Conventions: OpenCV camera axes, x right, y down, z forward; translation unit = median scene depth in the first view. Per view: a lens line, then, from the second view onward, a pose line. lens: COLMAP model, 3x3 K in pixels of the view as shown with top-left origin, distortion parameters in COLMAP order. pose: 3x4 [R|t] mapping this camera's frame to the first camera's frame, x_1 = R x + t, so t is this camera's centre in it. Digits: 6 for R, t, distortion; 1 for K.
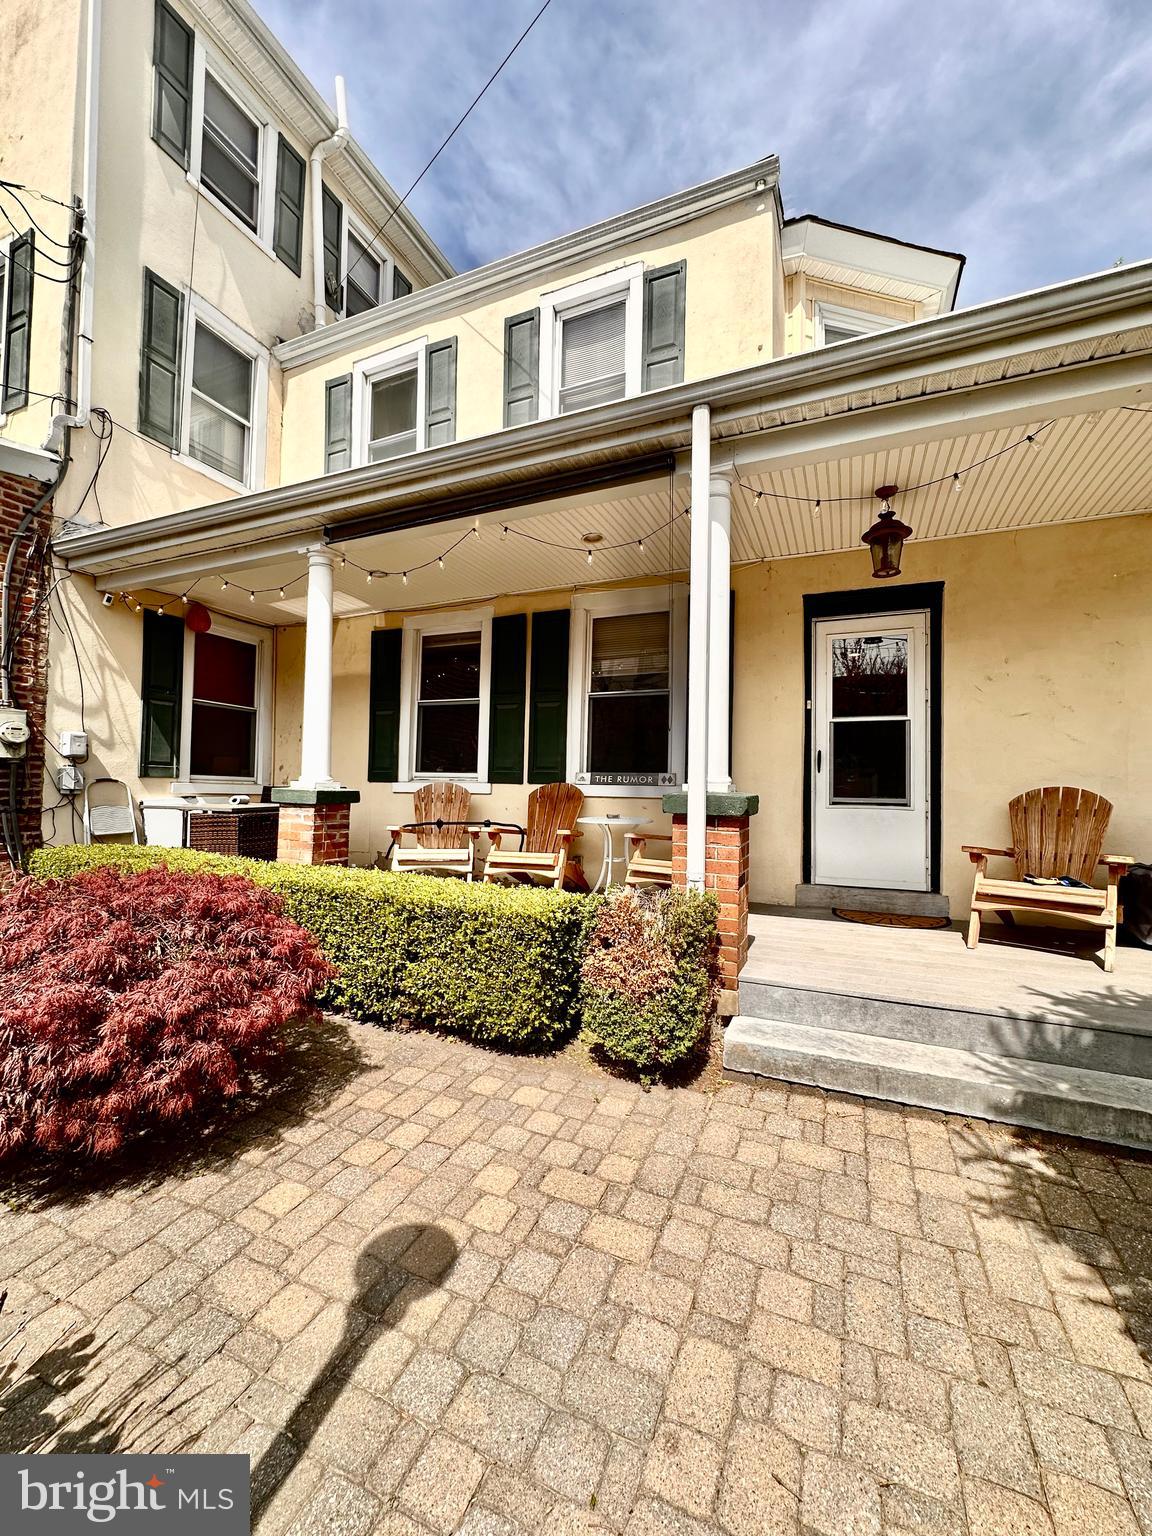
lens RADIAL K [[609.9, 0, 574.1], [0, 609.9, 766.6], [0, 0, 1]] dist [-0.003063, 0.000887]
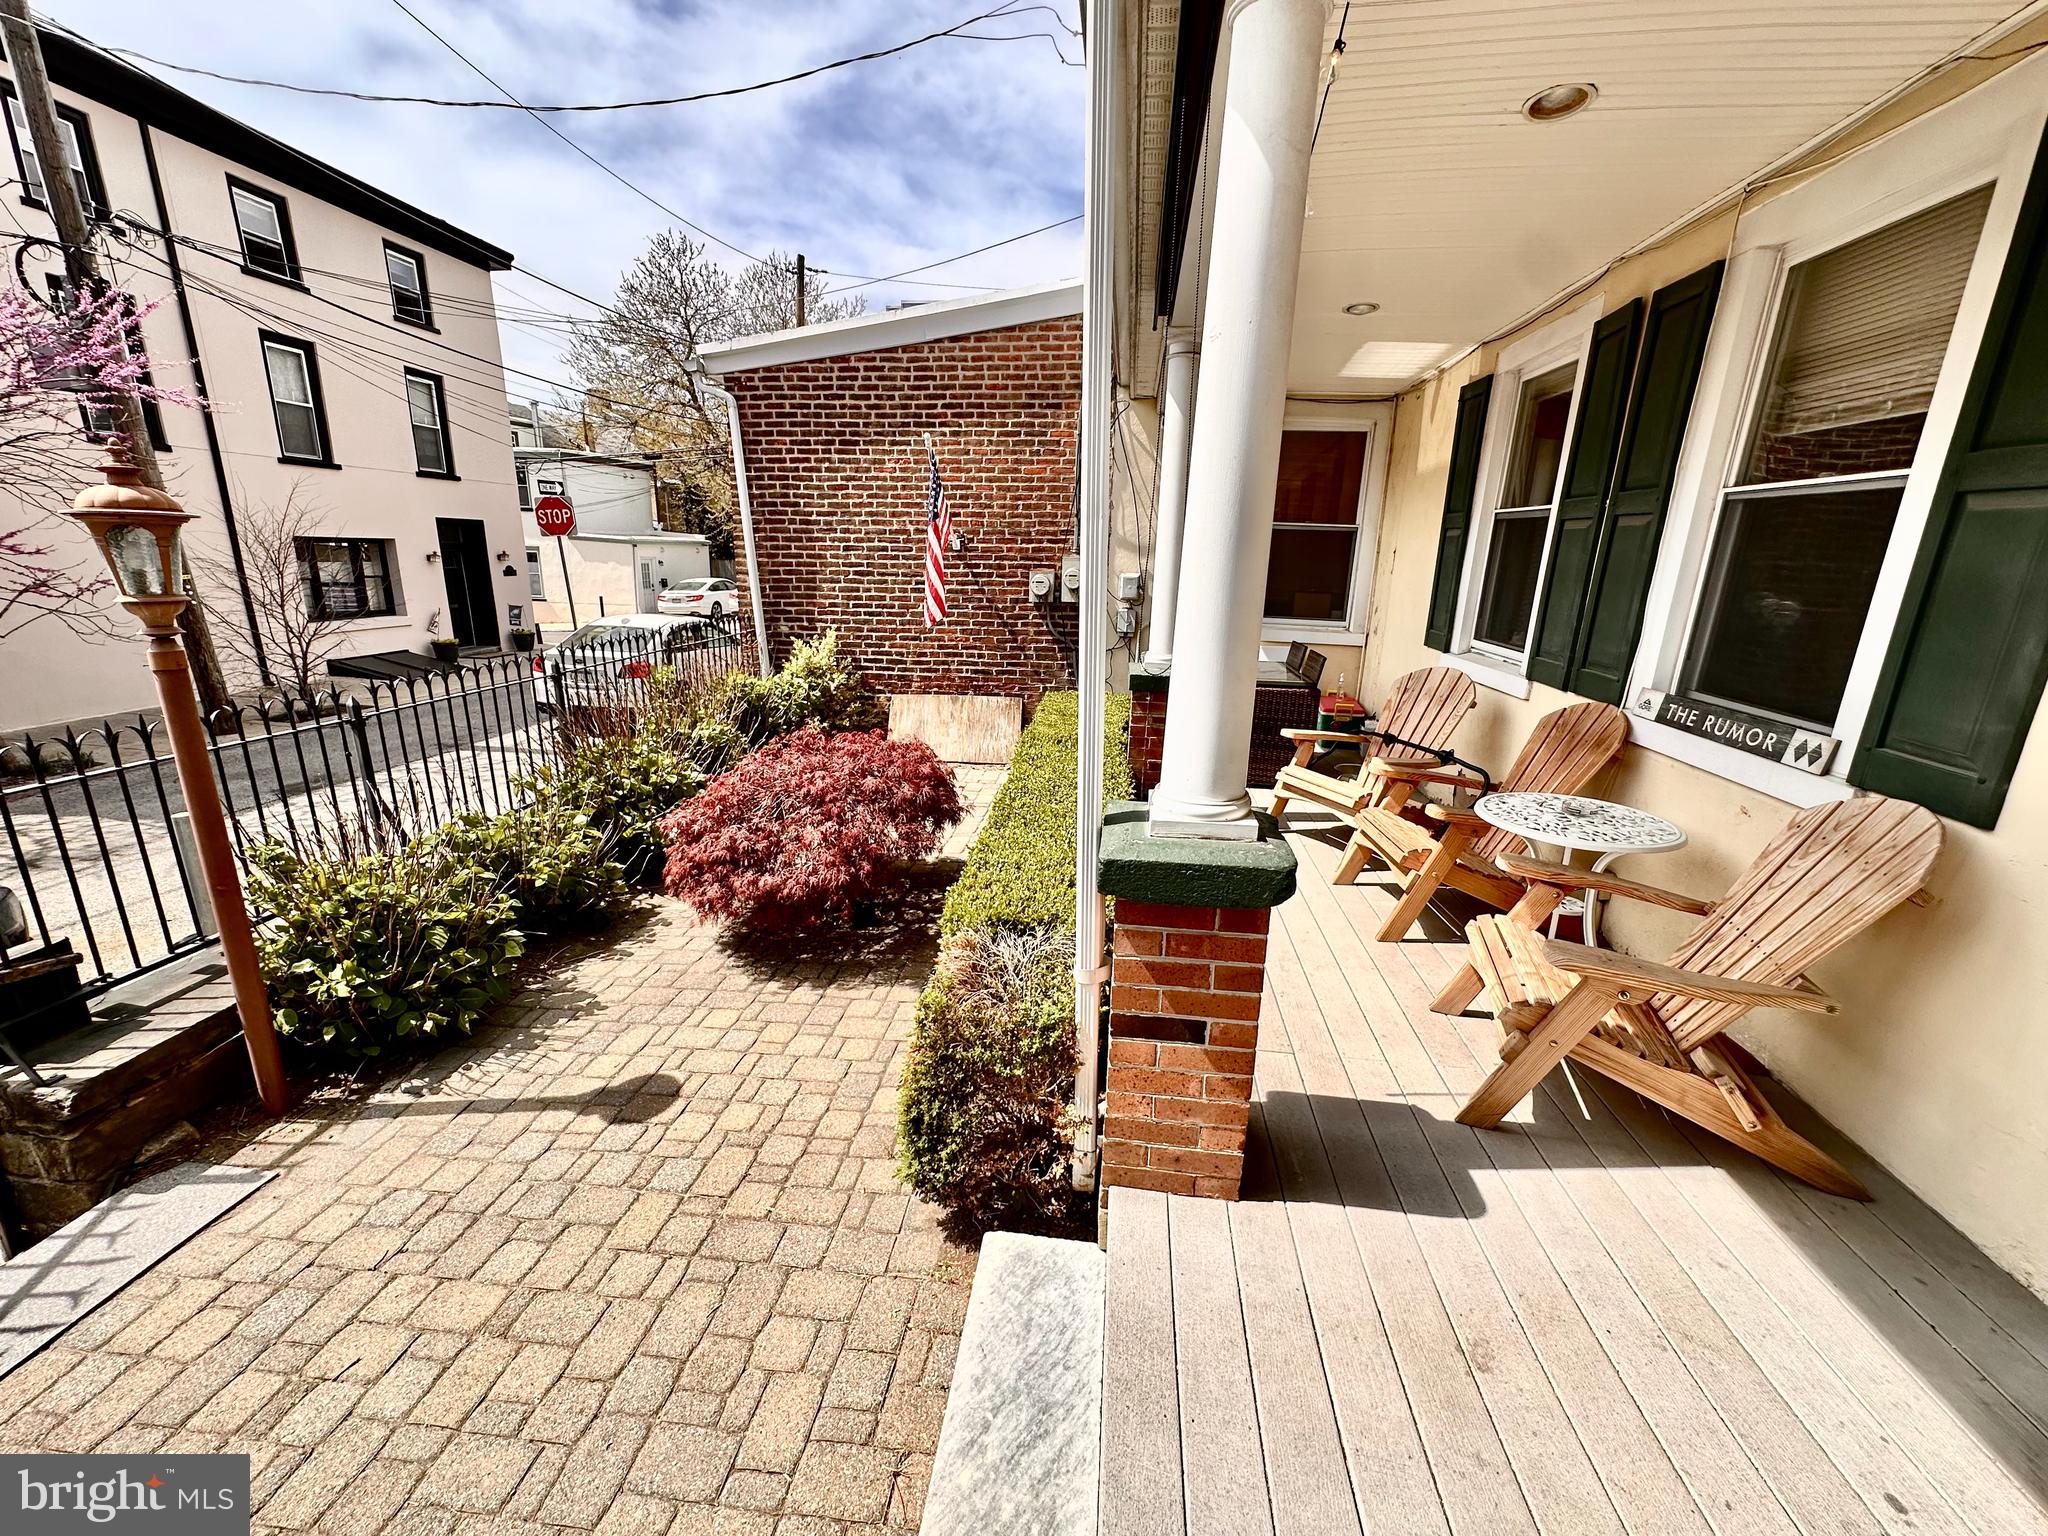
lens RADIAL K [[813.3, 0, 1023.8], [0, 813.3, 769.9], [0, 0, 1]] dist [-0.003063, 0.000887]
pose [[0.289286, 0.241701, -0.926226, 0.468050], [0.012660, 0.966547, 0.256177, -0.095808], [0.957159, -0.085835, 0.276548, 0.463960]]
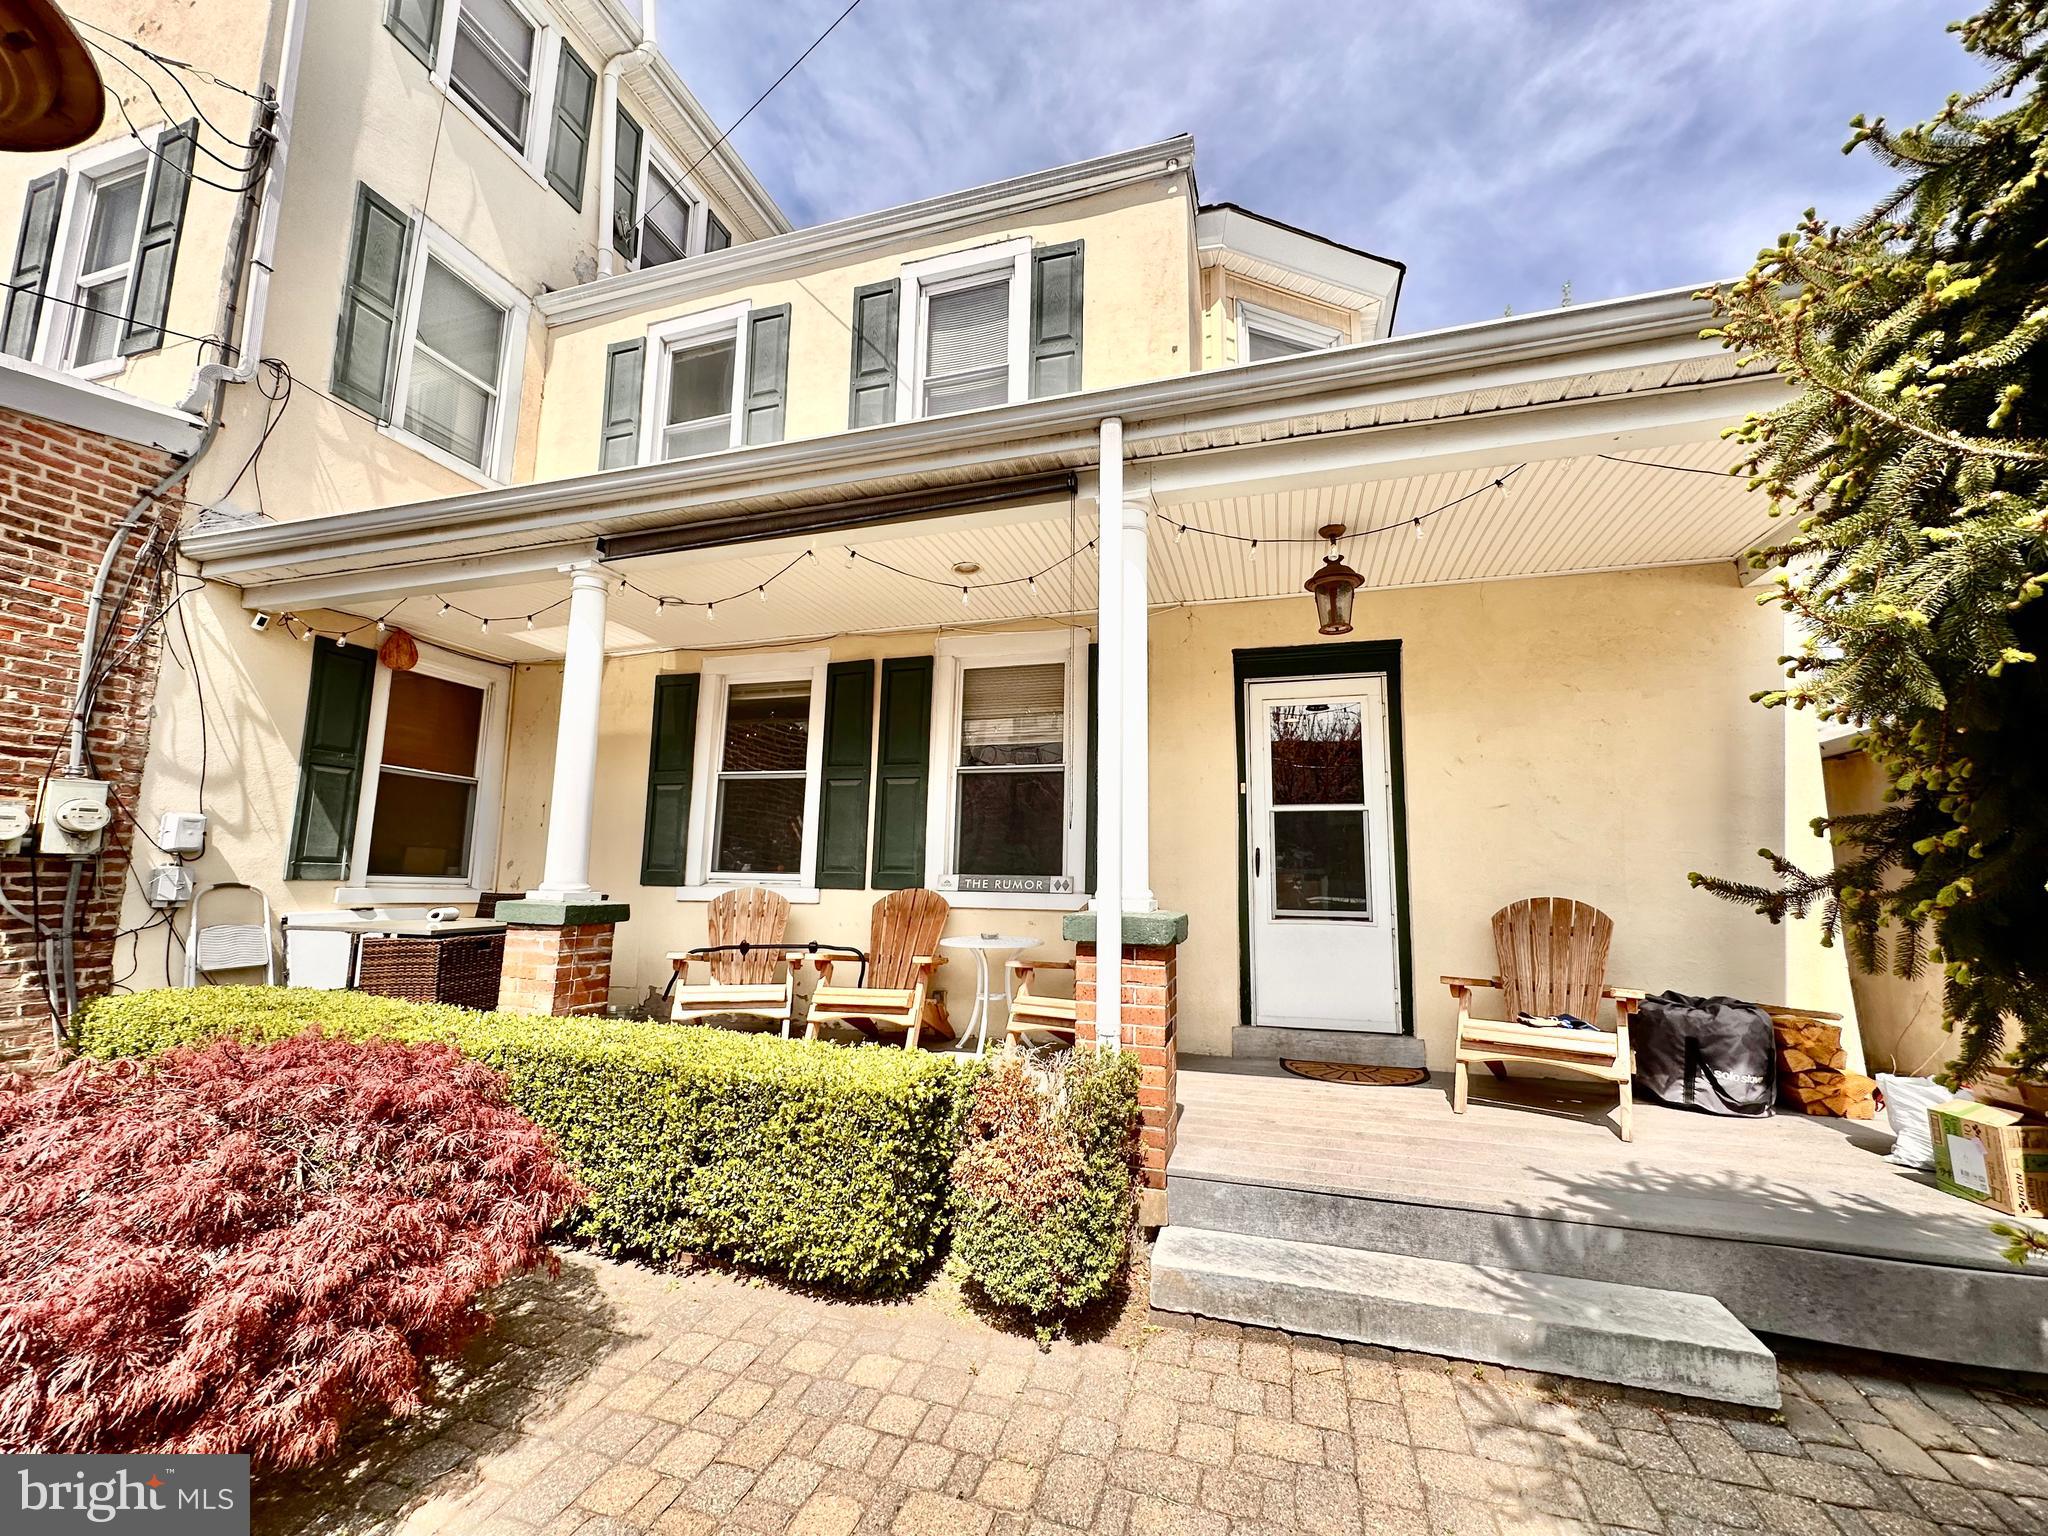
lens RADIAL K [[813.3, 0, 1023.8], [0, 813.3, 769.1], [0, 0, 1]] dist [-0.003063, 0.000887]
pose [[0.993136, 0.015056, 0.115989, -0.012173], [-0.003141, 0.994756, -0.102226, -0.018712], [-0.116920, 0.101160, 0.987976, 0.008722]]
